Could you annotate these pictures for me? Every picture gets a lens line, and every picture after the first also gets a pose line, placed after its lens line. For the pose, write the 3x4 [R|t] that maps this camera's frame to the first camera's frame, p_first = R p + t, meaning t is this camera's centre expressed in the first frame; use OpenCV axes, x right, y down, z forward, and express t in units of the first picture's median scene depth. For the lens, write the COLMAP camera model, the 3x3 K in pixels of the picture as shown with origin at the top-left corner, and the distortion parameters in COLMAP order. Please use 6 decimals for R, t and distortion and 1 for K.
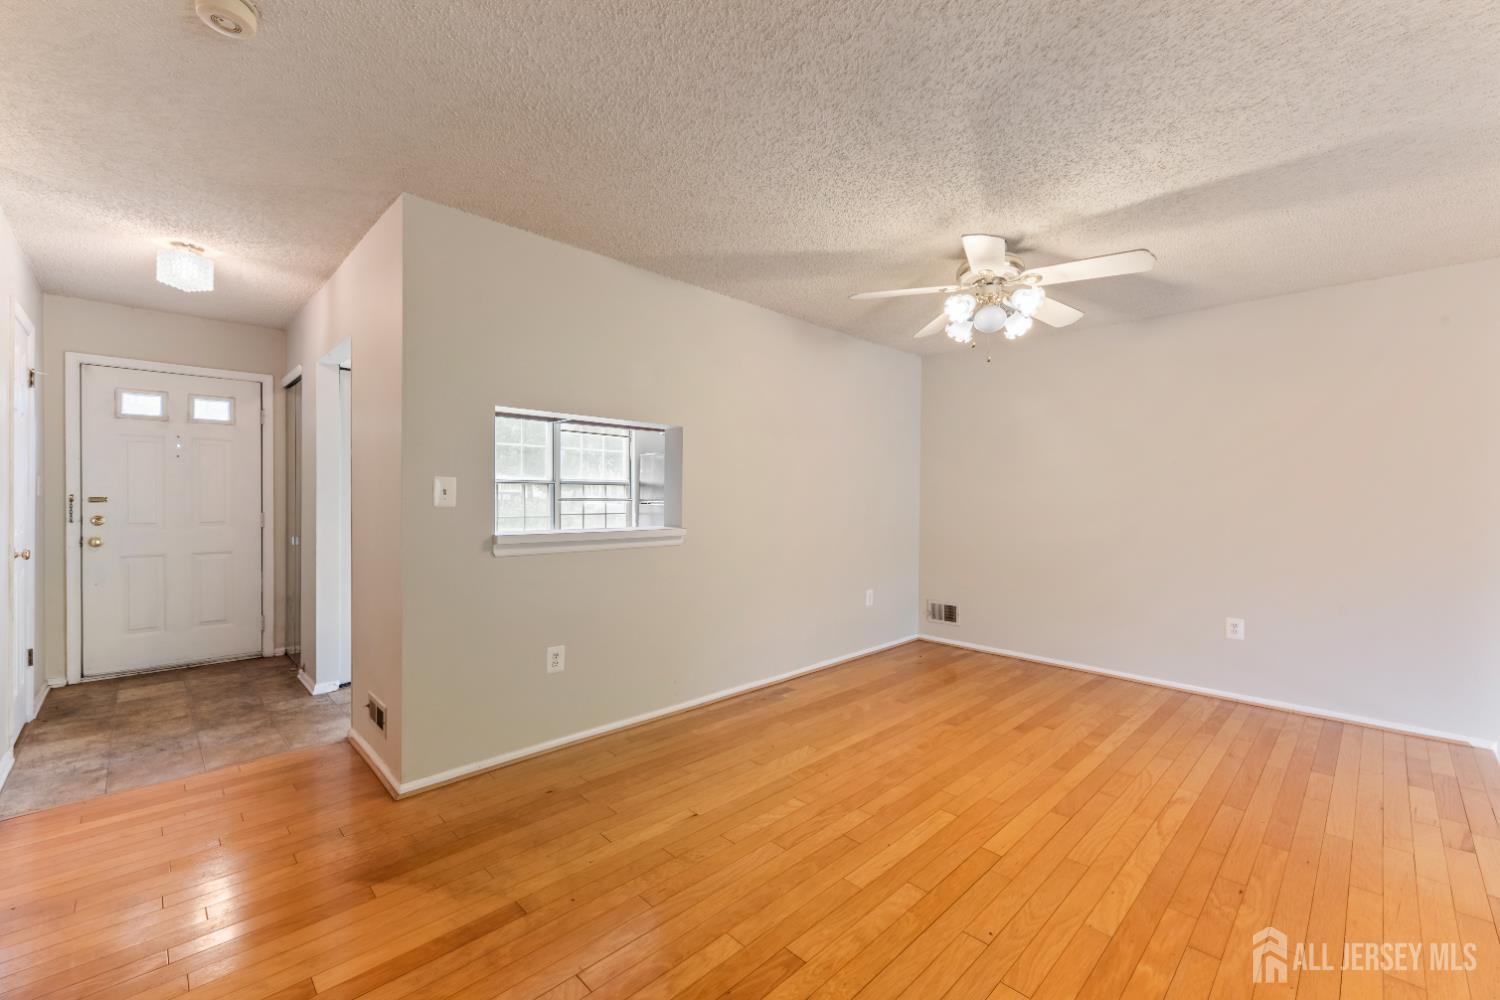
lens RADIAL K [[616.4, 0, 754.6], [0, 616.4, 497.8], [0, 0, 1]] dist [-0.000473, -0.000002]
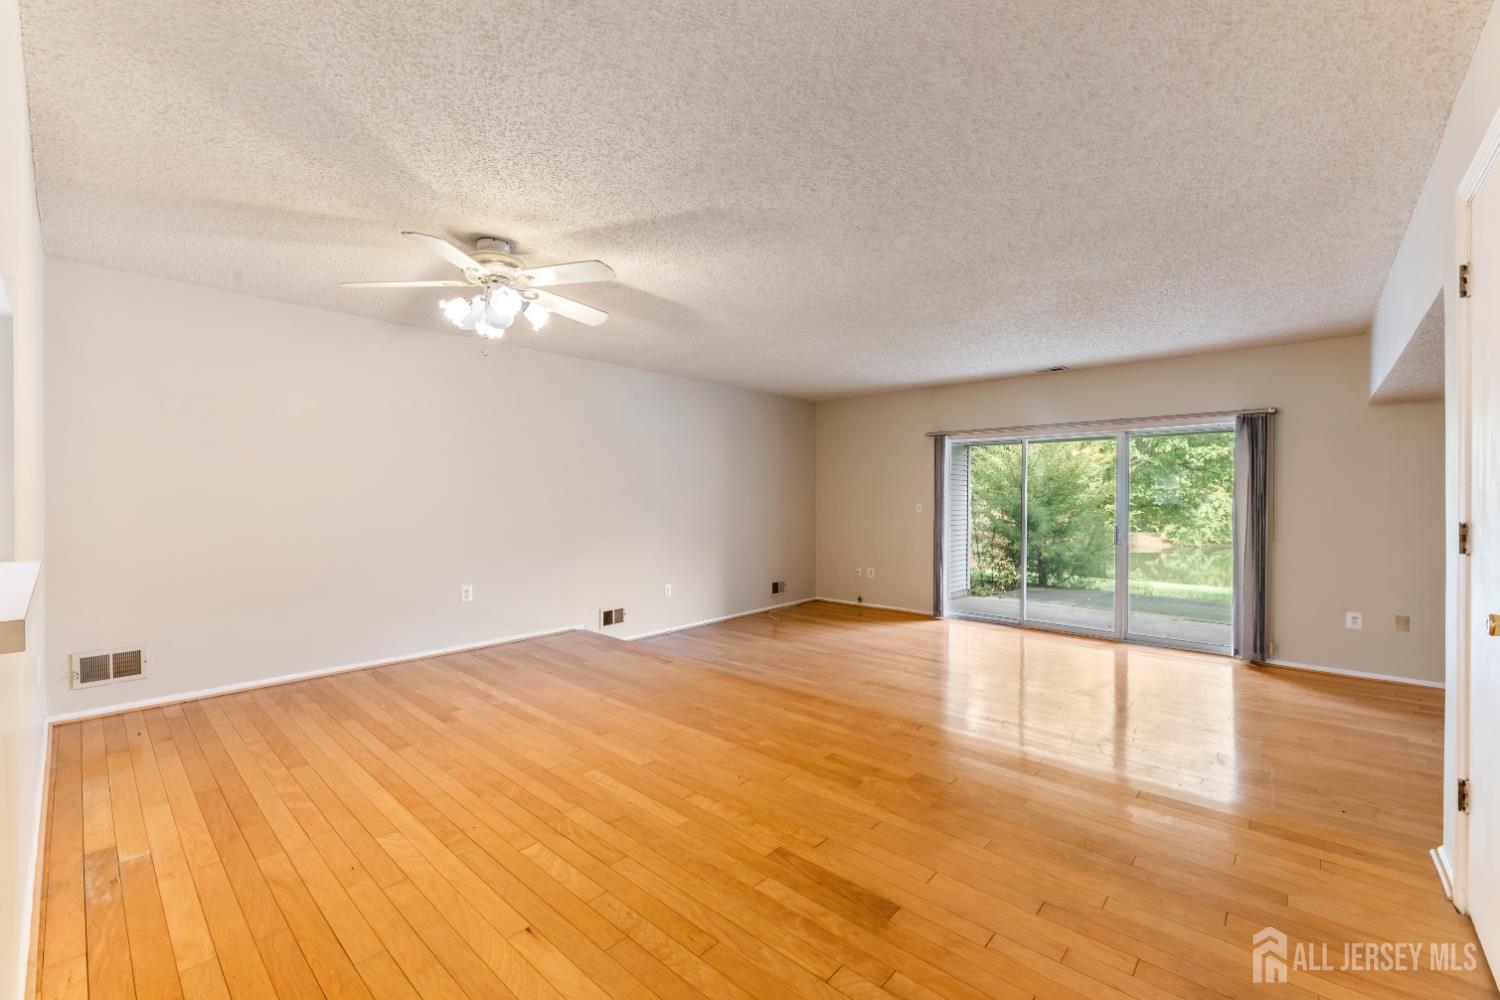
lens RADIAL K [[616.4, 0, 753.4], [0, 616.4, 497.1], [0, 0, 1]] dist [-0.000473, -0.000002]
pose [[-0.065240, -0.009196, 0.997827, -0.560852], [0.000976, 0.999956, 0.009280, 0.003581], [-0.997869, 0.001579, -0.065229, 0.533310]]
